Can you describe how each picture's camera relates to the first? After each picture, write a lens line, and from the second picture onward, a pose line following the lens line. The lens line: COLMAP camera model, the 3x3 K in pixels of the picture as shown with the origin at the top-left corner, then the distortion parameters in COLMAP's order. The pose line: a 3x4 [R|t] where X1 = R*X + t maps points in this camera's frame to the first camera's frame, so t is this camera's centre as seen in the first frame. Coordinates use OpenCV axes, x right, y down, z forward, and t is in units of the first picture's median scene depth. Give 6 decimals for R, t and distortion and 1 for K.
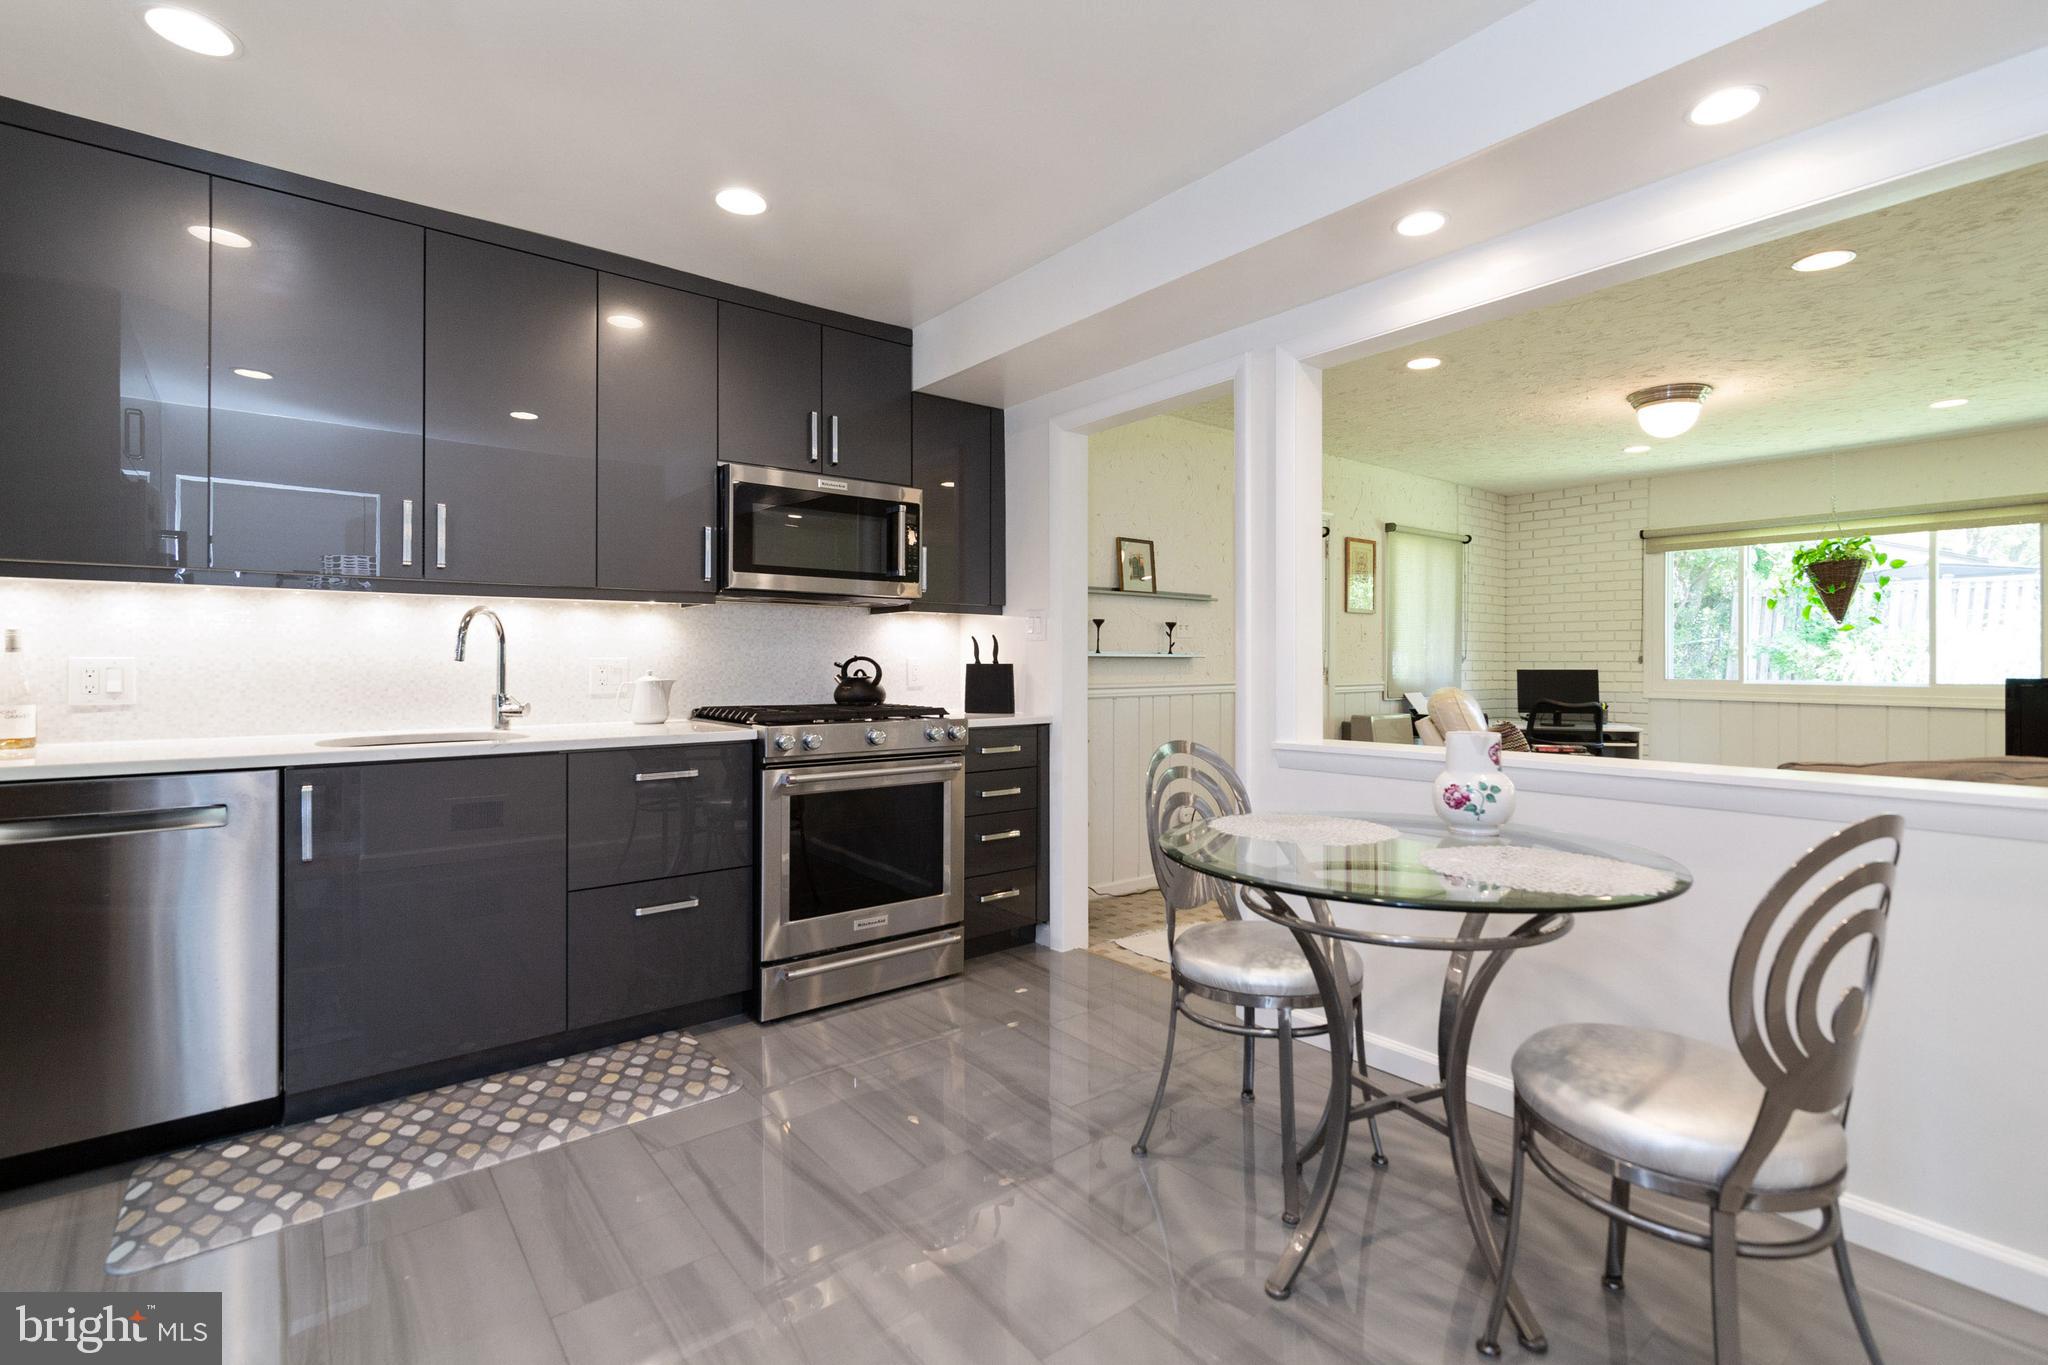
lens RADIAL K [[933.2, 0, 1014.8], [0, 933.2, 661.6], [0, 0, 1]] dist [0.005122, -0.001785]
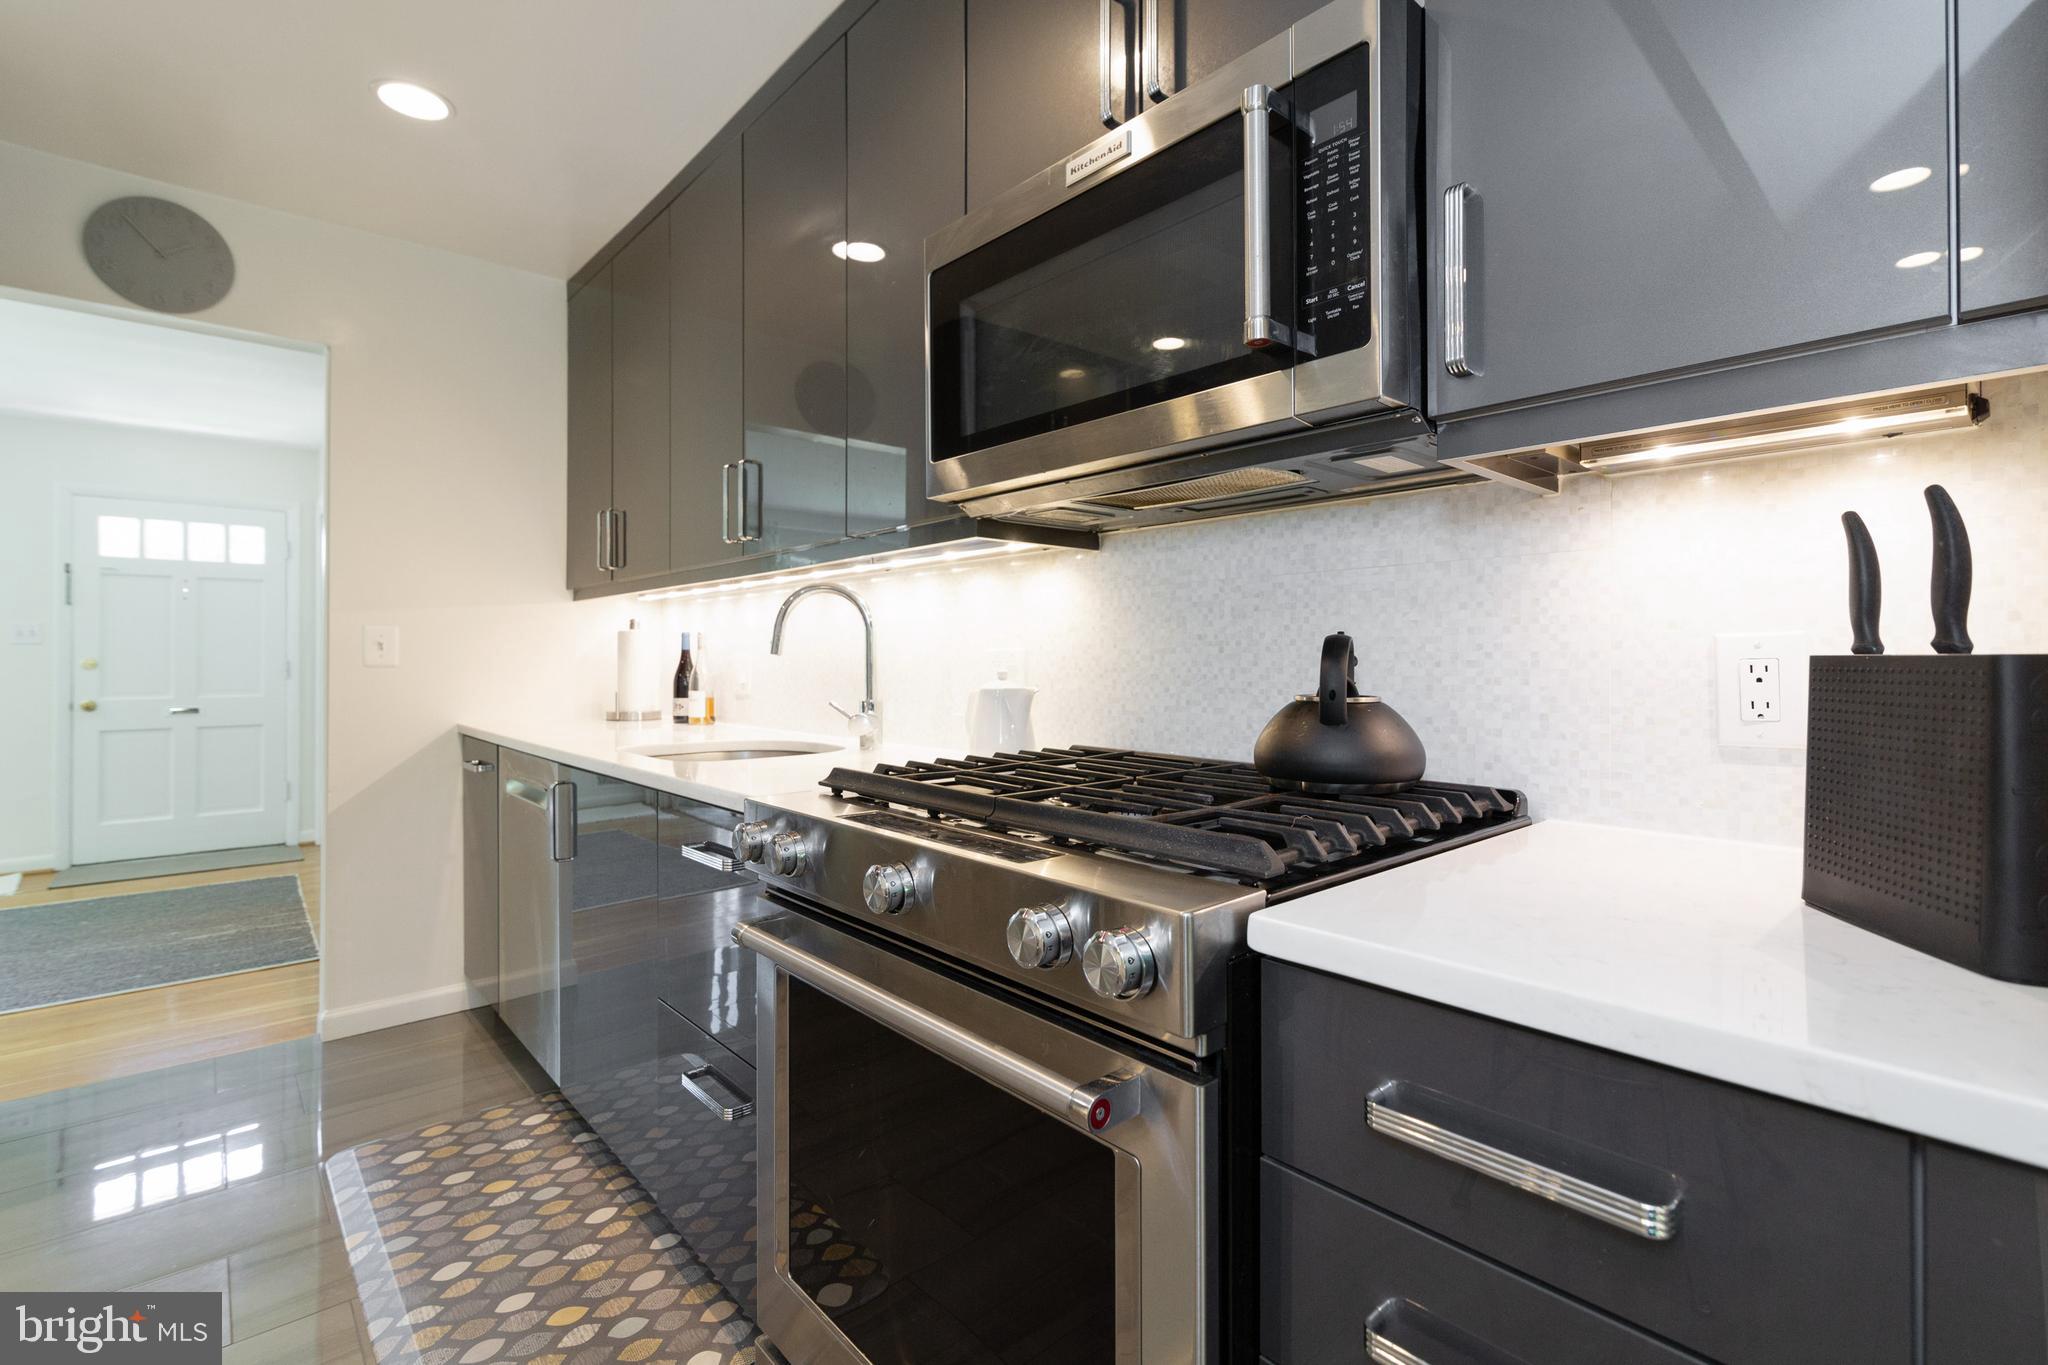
lens RADIAL K [[933.2, 0, 1014.4], [0, 933.2, 655.9], [0, 0, 1]] dist [0.005122, -0.001785]
pose [[0.048934, -0.007056, -0.998777, 0.158420], [-0.001603, 0.999973, -0.007143, 0.004390], [0.998801, 0.001951, 0.048921, 0.940407]]
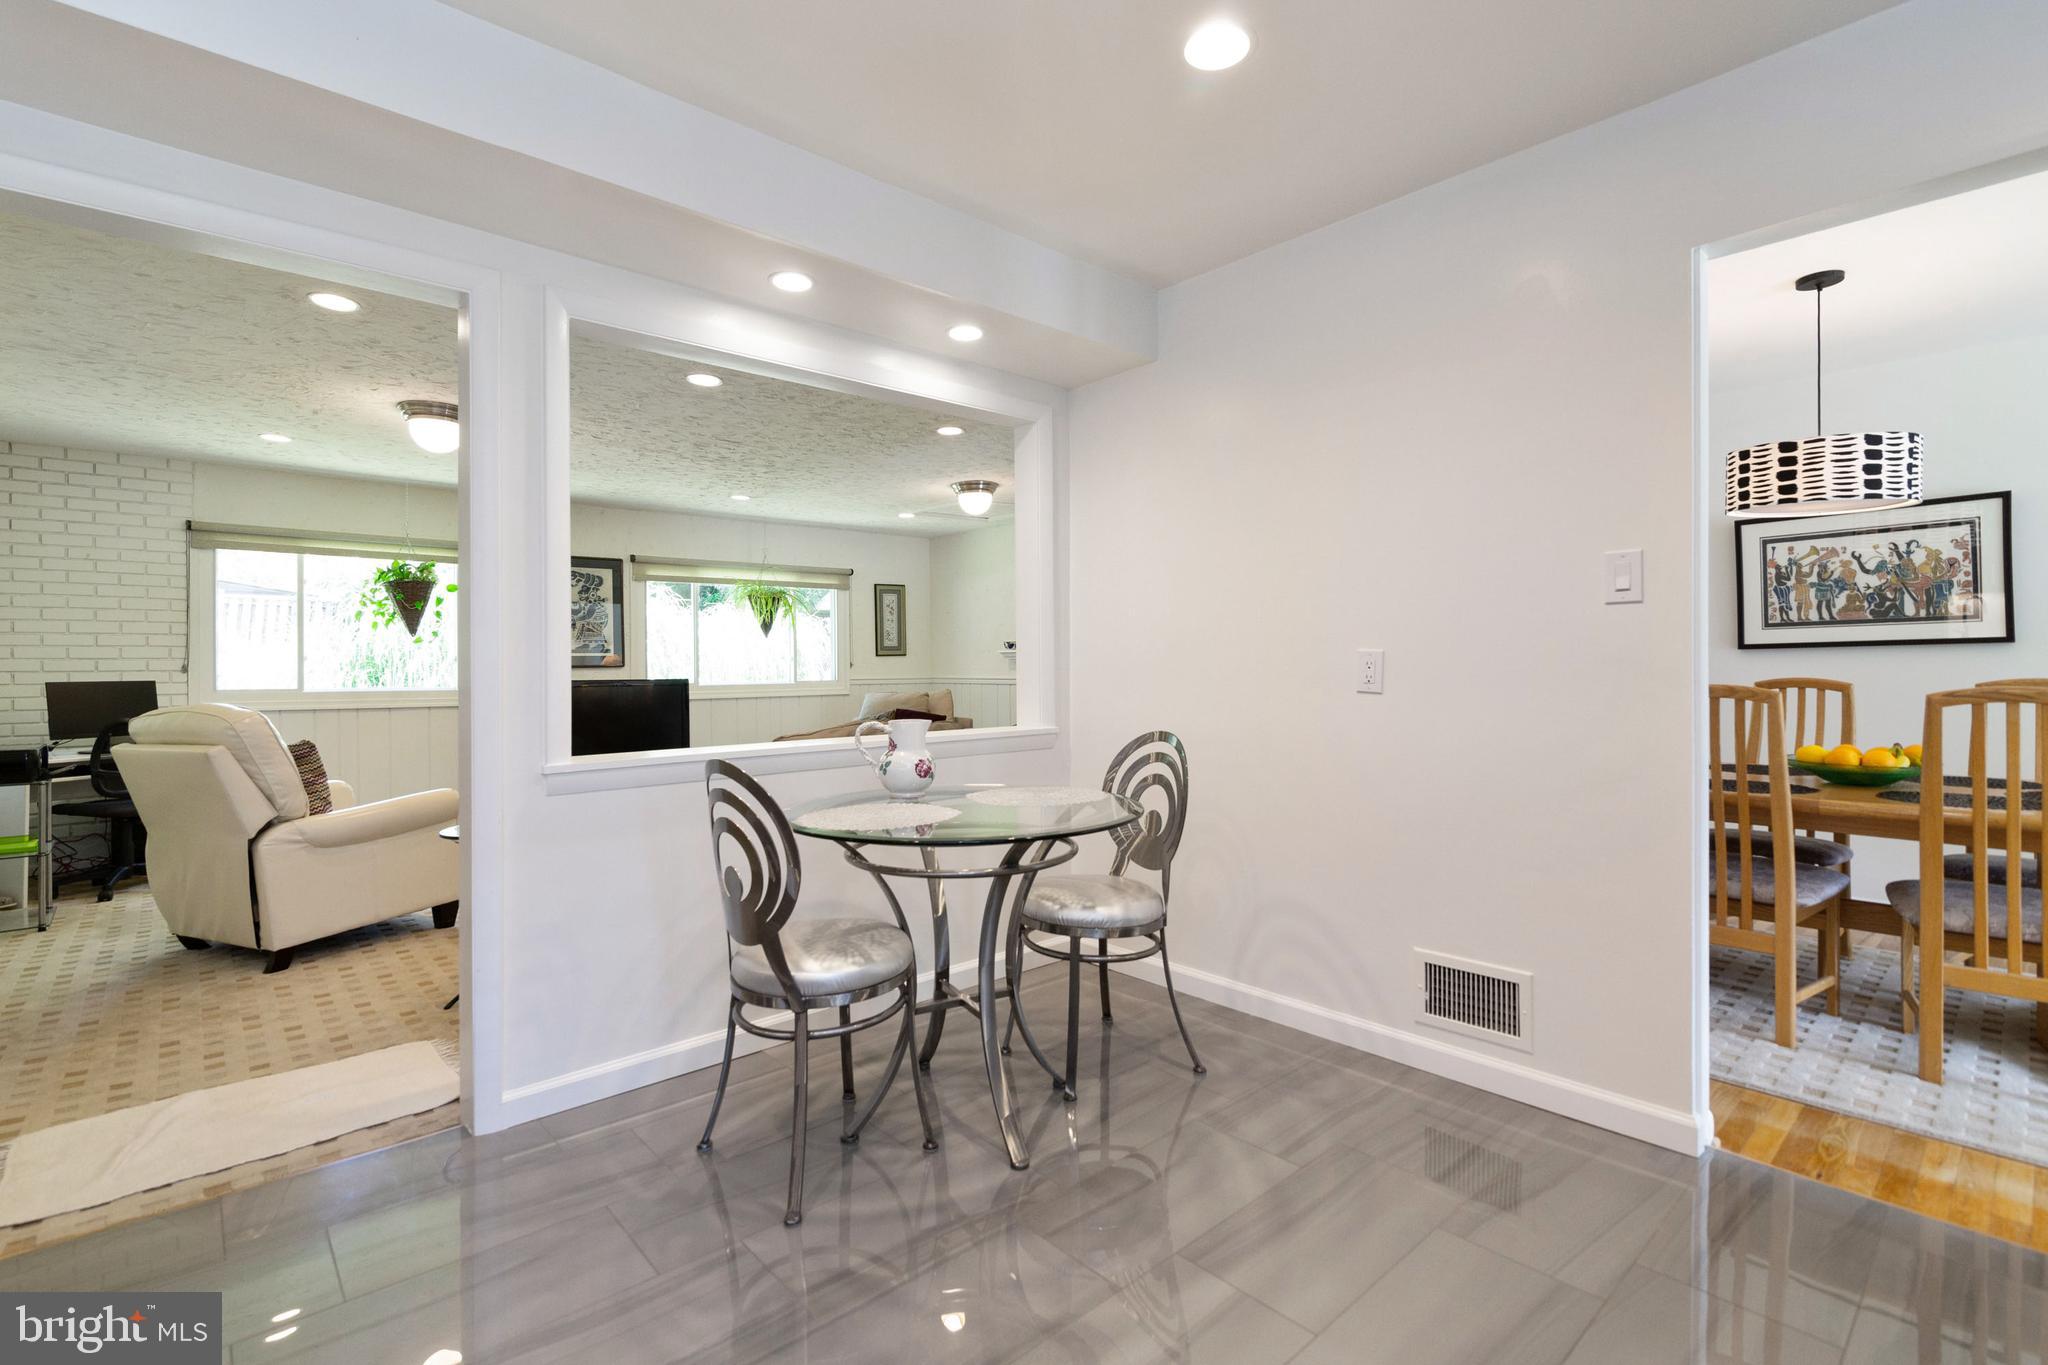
lens RADIAL K [[933.2, 0, 1015.6], [0, 933.2, 671.2], [0, 0, 1]] dist [0.005122, -0.001785]
pose [[-0.064512, -0.004107, 0.997908, -0.478112], [0.004721, 0.999979, 0.004420, 0.000271], [-0.997906, 0.004997, -0.064492, 0.548238]]
